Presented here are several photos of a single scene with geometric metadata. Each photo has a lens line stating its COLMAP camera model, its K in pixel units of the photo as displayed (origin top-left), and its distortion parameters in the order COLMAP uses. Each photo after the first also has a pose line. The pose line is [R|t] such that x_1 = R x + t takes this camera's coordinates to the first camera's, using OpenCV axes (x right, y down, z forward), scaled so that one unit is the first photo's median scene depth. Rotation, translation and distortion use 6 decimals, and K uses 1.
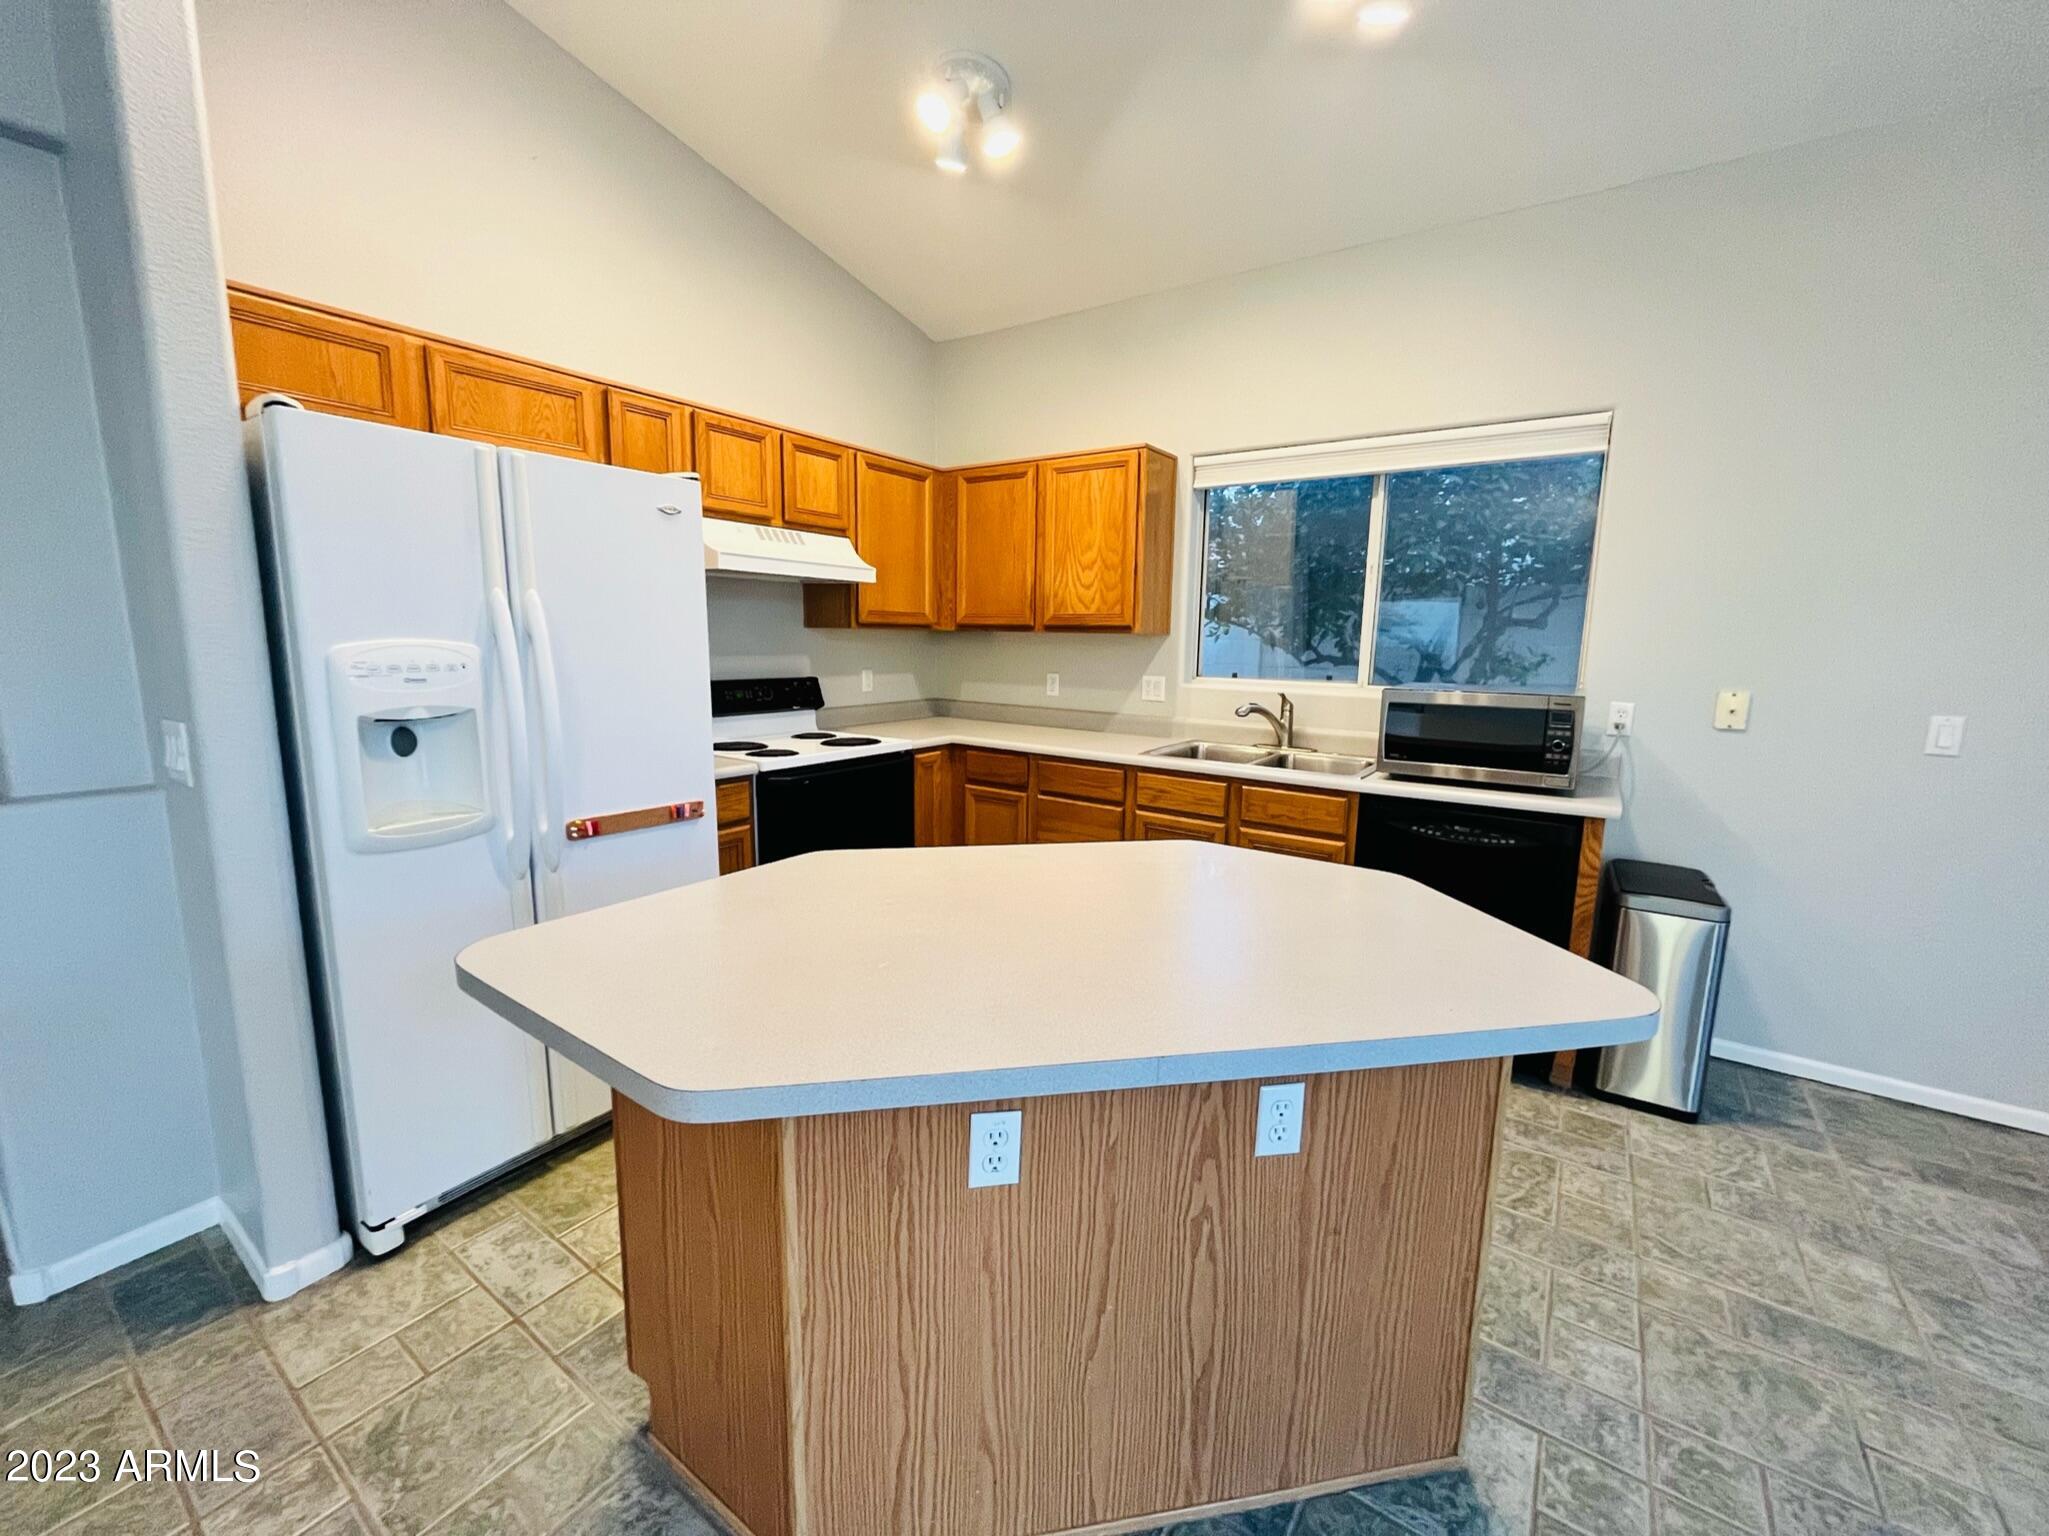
lens RADIAL K [[824.3, 0, 1015.8], [0, 824.3, 766.6], [0, 0, 1]] dist [-0.003445, 0.001008]
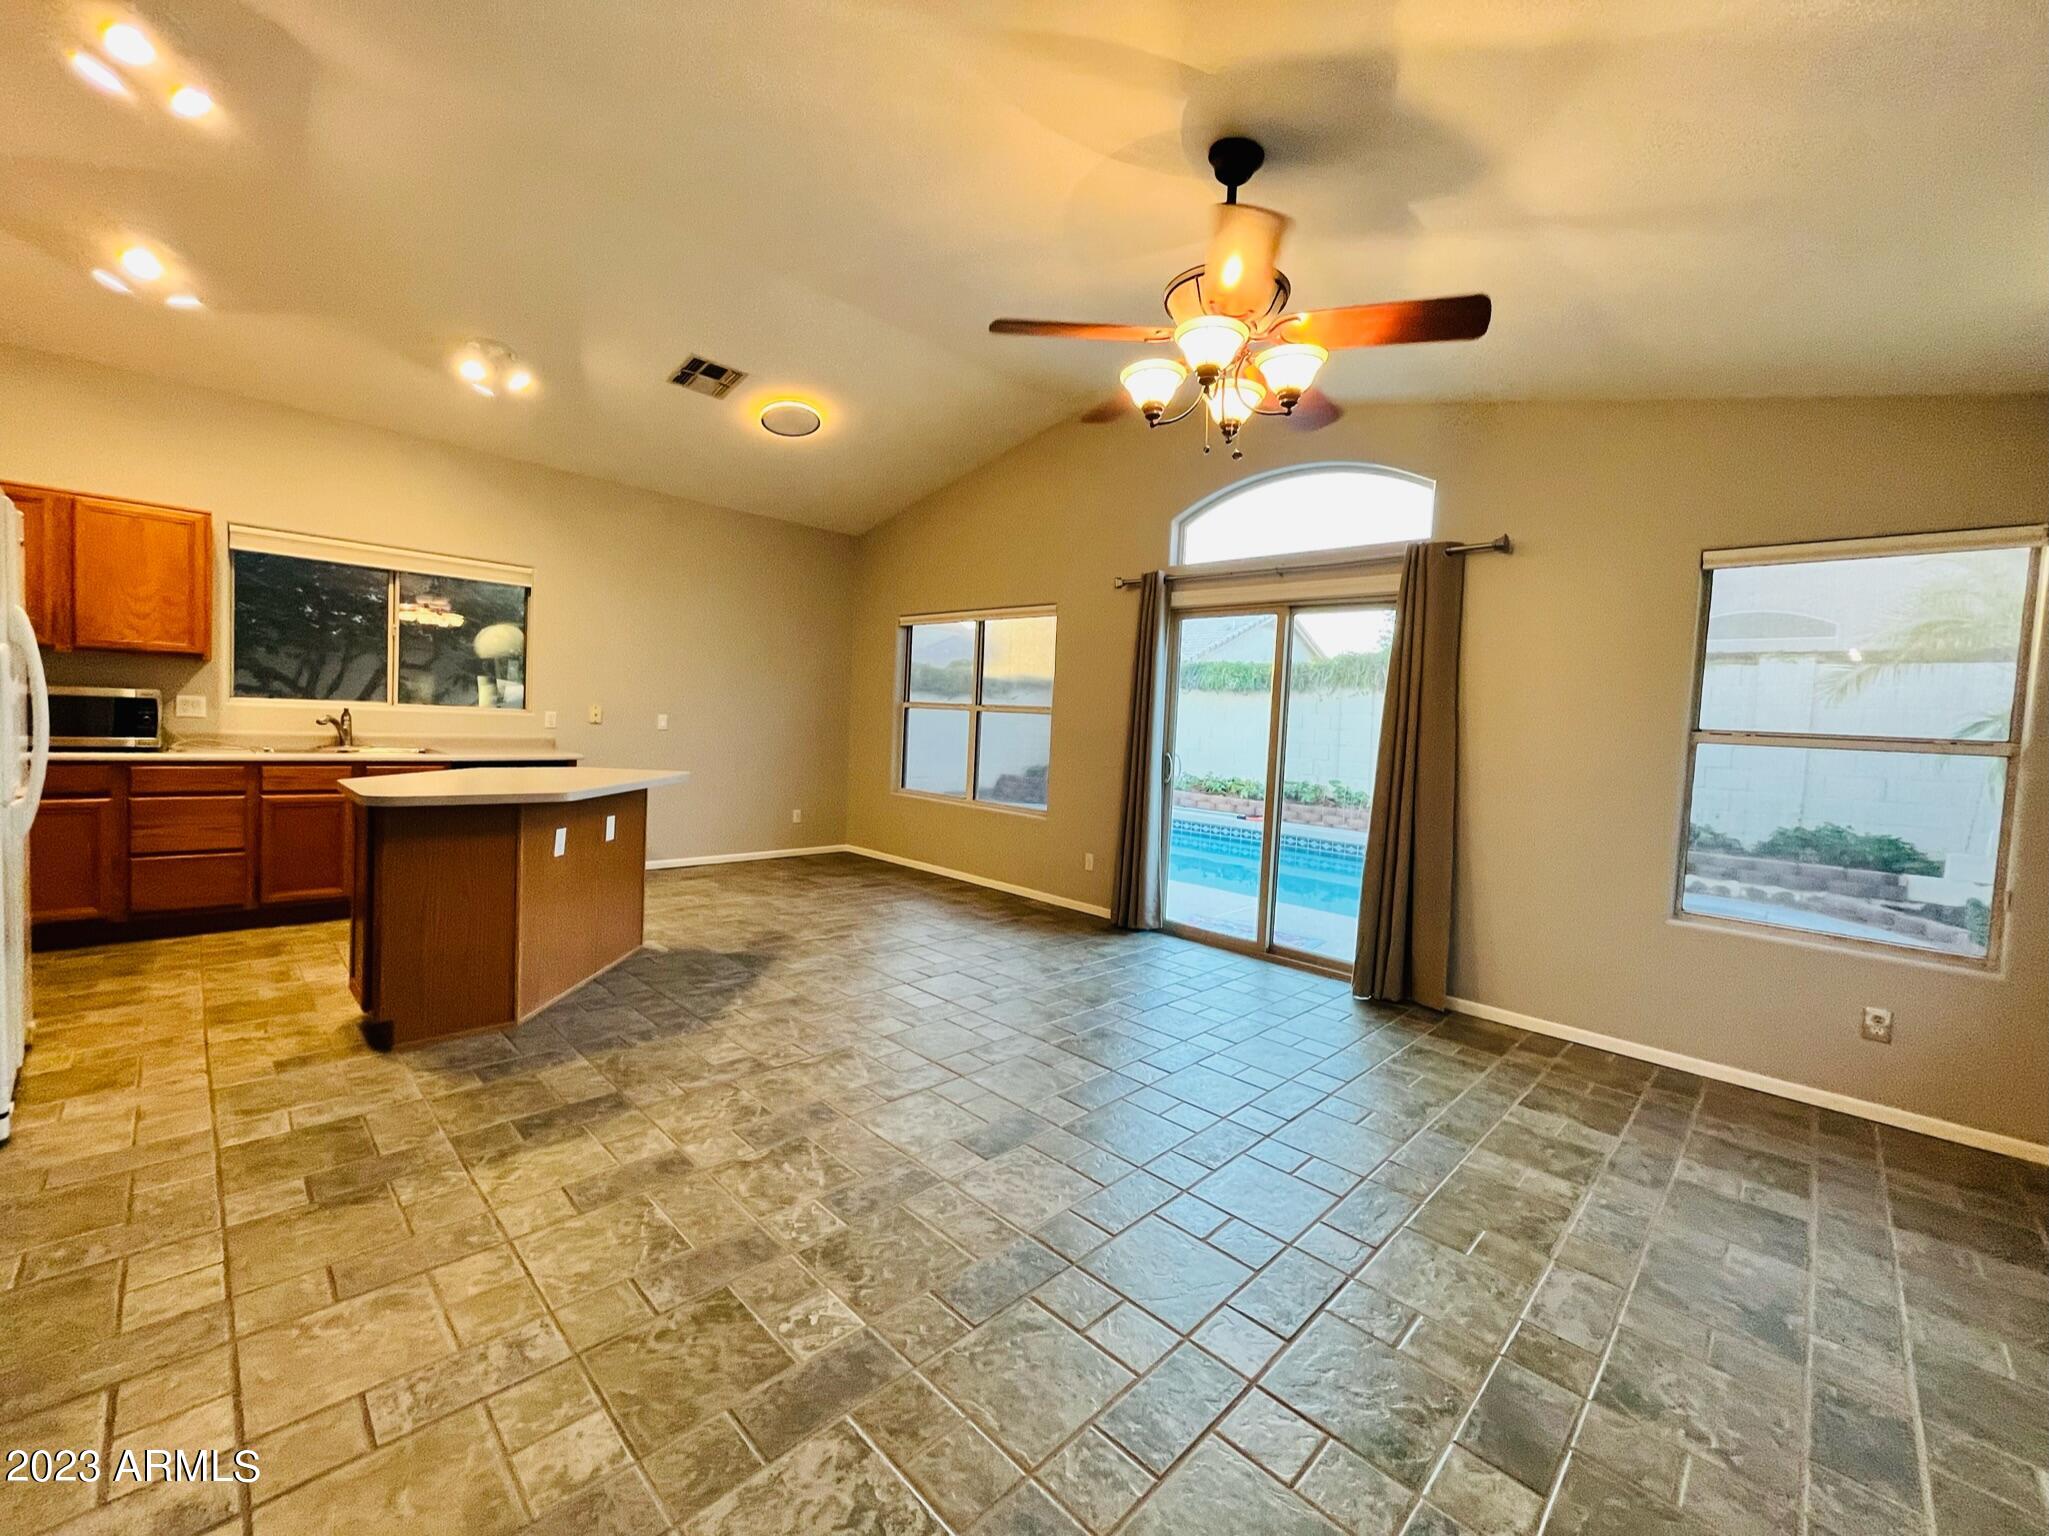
lens RADIAL K [[824.3, 0, 1026.7], [0, 824.3, 757.5], [0, 0, 1]] dist [-0.003445, 0.001008]
pose [[0.169206, -0.053058, 0.984152, -0.851812], [0.111117, 0.993210, 0.034442, 0.075435], [-0.979297, 0.103528, 0.173952, -0.392488]]
